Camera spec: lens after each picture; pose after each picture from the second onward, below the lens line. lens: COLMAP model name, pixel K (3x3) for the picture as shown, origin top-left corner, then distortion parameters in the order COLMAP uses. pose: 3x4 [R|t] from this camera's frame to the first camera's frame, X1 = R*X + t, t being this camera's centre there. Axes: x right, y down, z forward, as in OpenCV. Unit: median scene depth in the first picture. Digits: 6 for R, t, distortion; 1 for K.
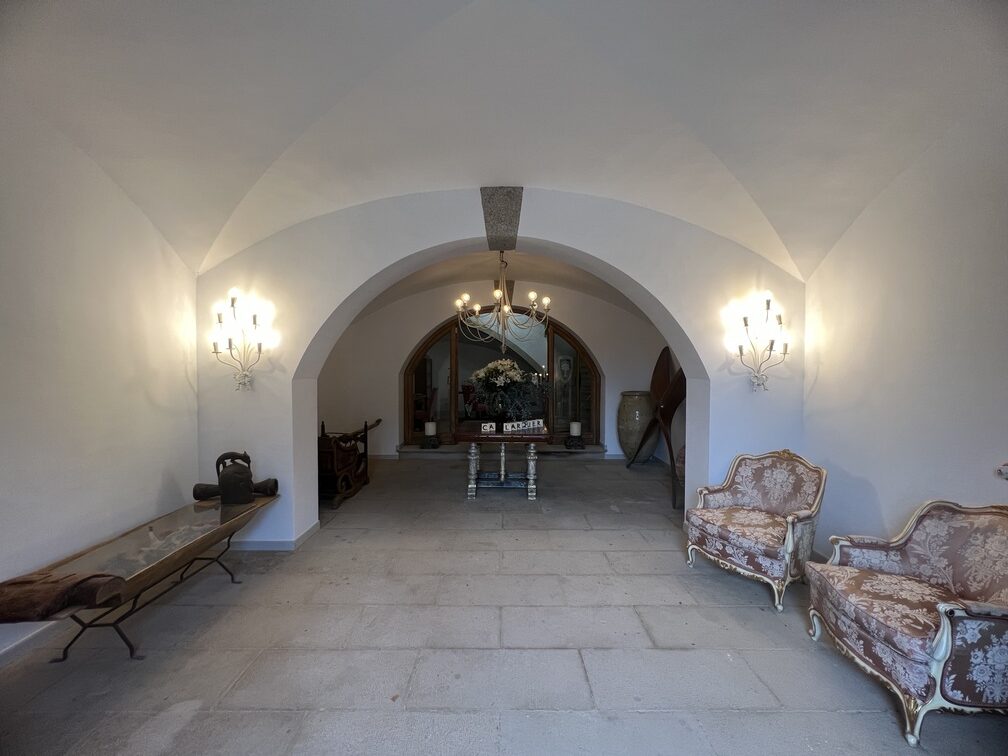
lens RADIAL K [[404.9, 0, 502.7], [0, 404.9, 376.2], [0, 0, 1]] dist [-0.001066, -0.000010]
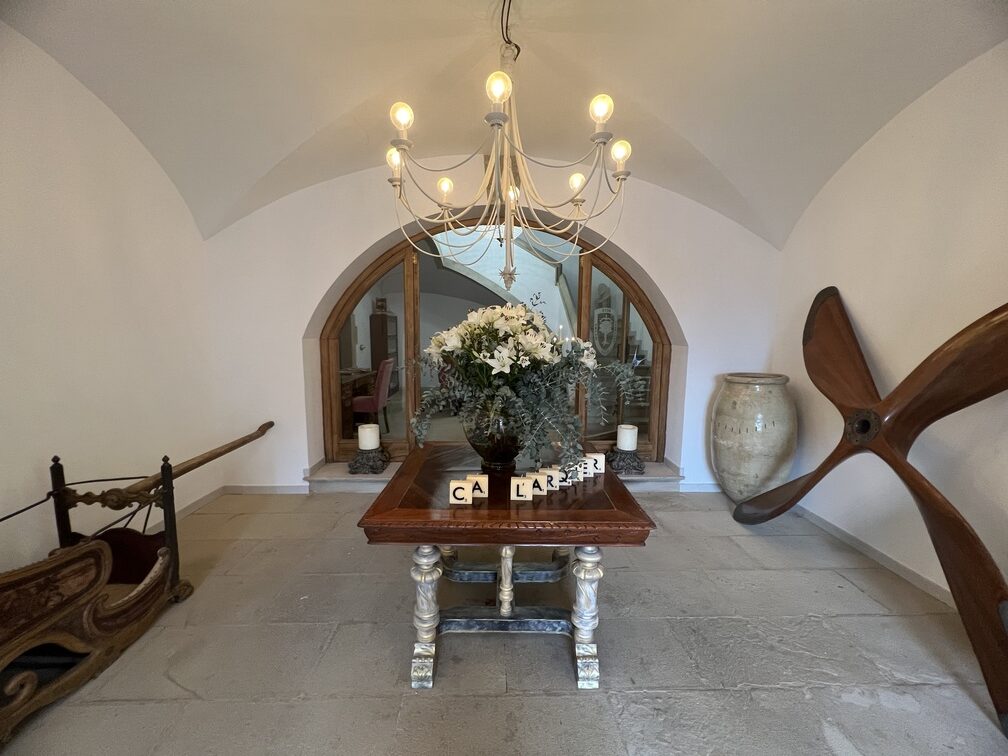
lens RADIAL K [[404.9, 0, 506.1], [0, 404.9, 375.0], [0, 0, 1]] dist [-0.001066, -0.000010]
pose [[0.999256, 0.004333, 0.038311, -0.015756], [-0.007711, 0.996049, 0.088469, -0.007930], [-0.037776, -0.088699, 0.995342, 0.616818]]
